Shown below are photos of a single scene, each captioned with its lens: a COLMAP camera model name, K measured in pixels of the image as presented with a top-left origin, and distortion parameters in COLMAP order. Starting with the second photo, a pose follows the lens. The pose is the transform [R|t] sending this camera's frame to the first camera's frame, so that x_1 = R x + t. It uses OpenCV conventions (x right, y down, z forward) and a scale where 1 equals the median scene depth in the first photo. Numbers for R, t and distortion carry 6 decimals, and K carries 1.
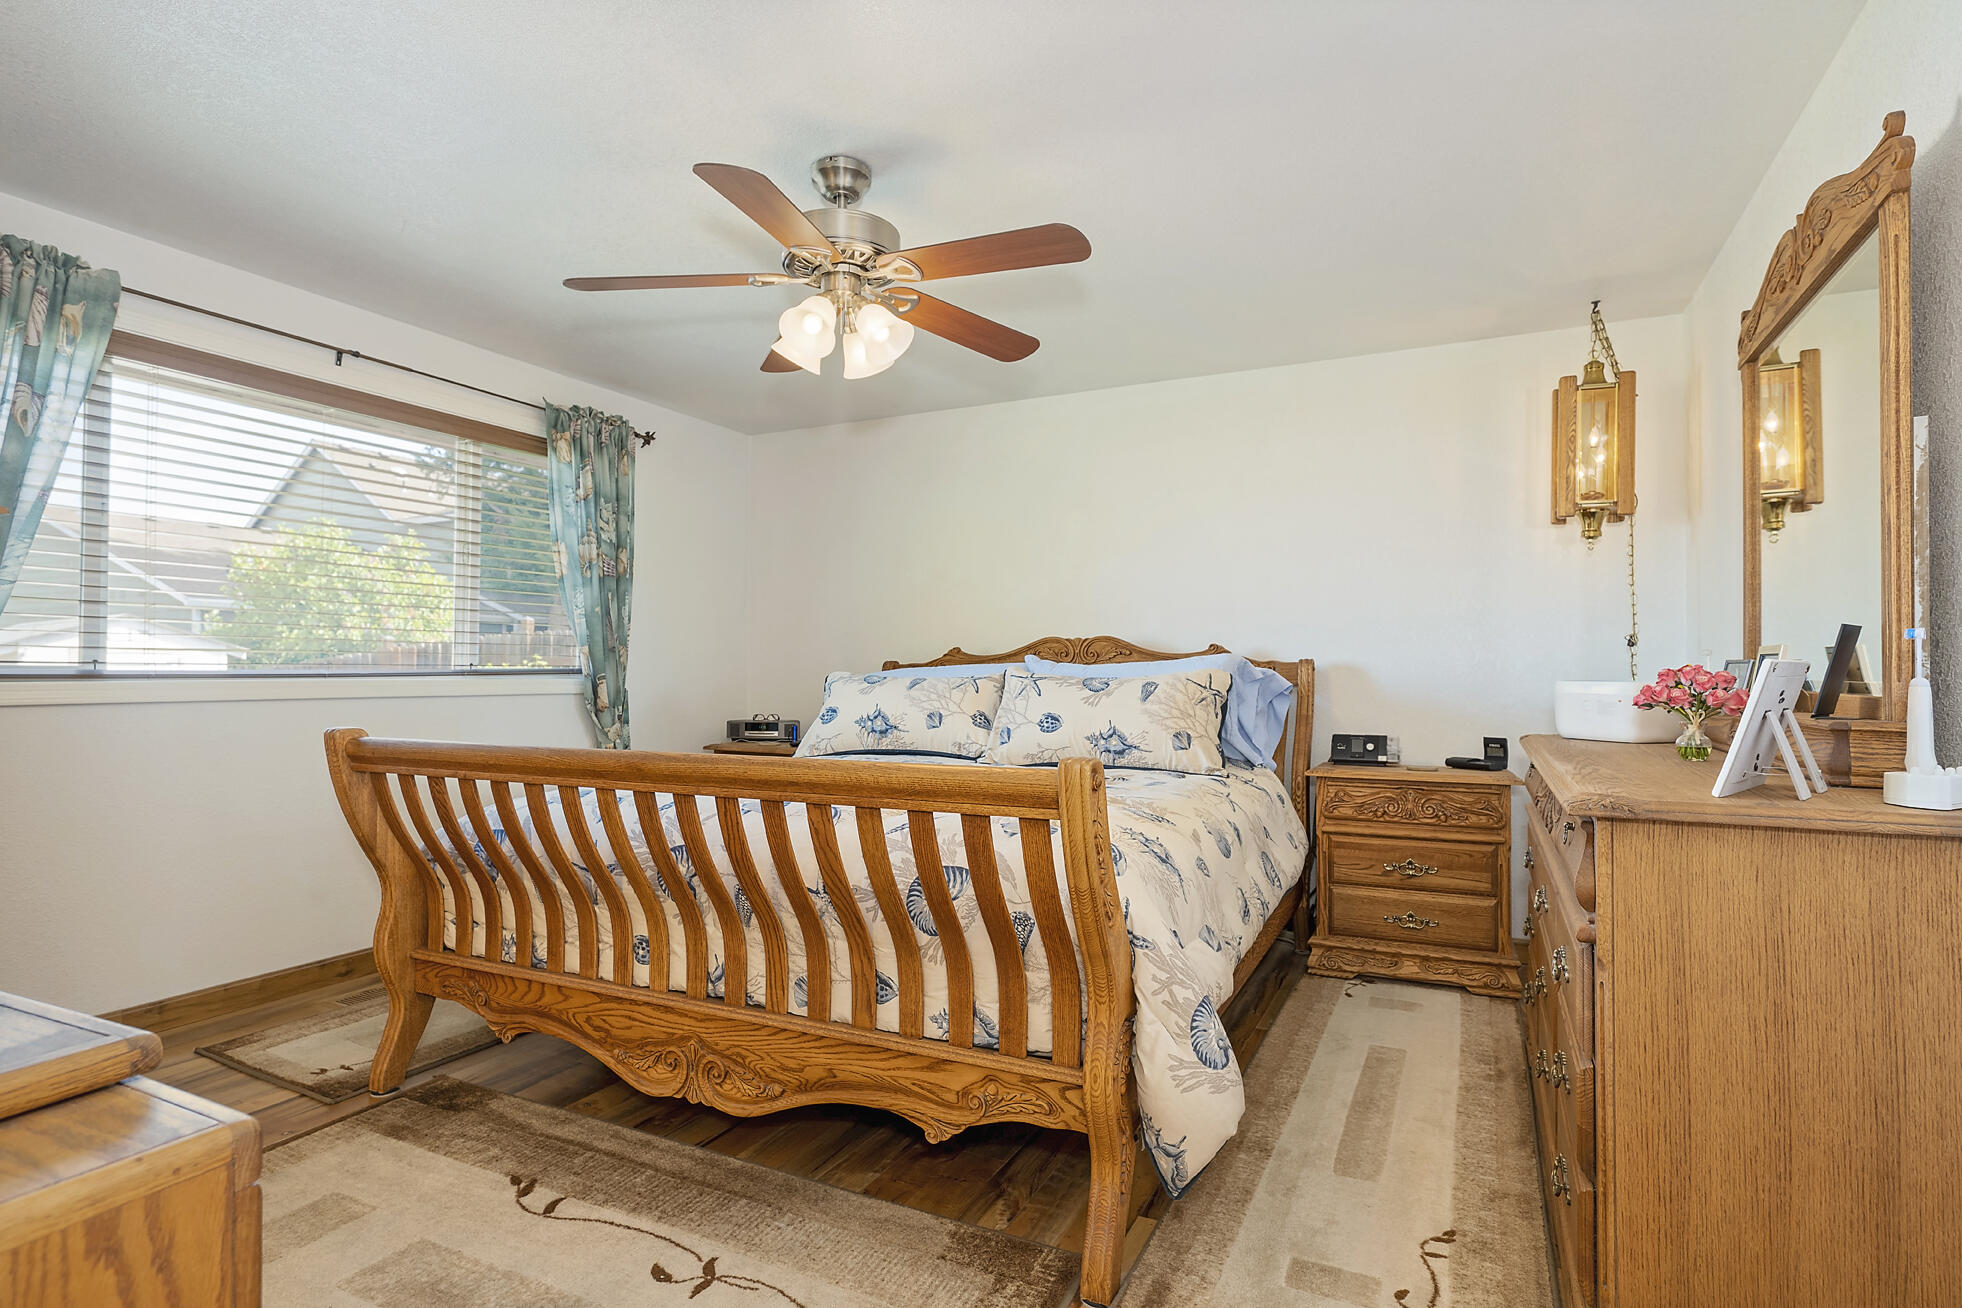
lens RADIAL K [[989.8, 0, 982.3], [0, 989.8, 646.1], [0, 0, 1]] dist [-0.003835, 0.000301]
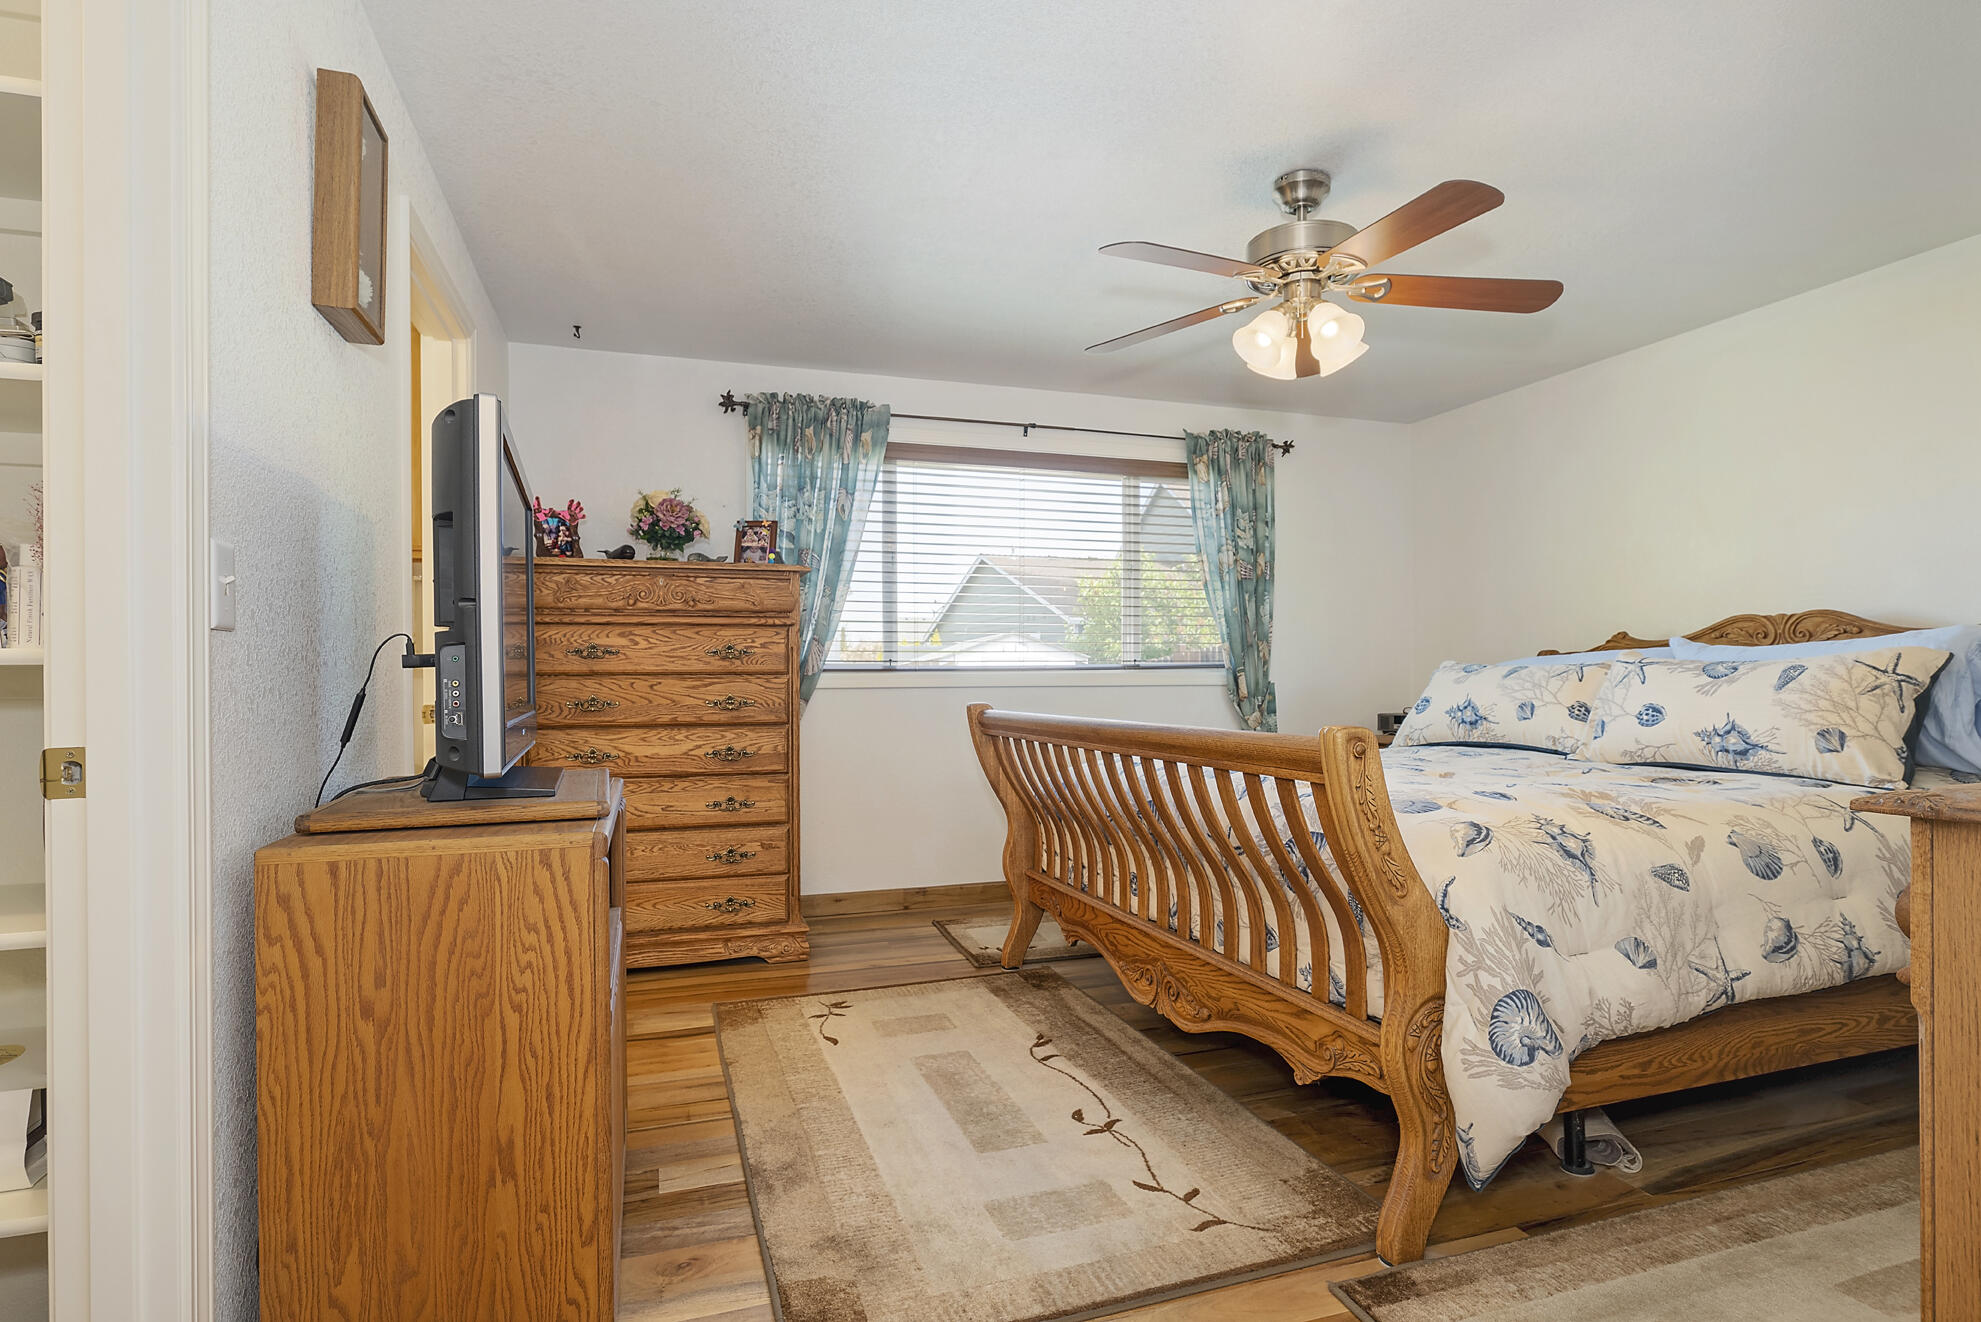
lens RADIAL K [[1013.1, 0, 990.5], [0, 1013.1, 661.0], [0, 0, 1]] dist [-0.003841, 0.001371]
pose [[0.712465, -0.017216, -0.701496, 0.379608], [0.025959, 0.999661, 0.001831, 0.020685], [0.701227, -0.019515, 0.712671, -0.016035]]
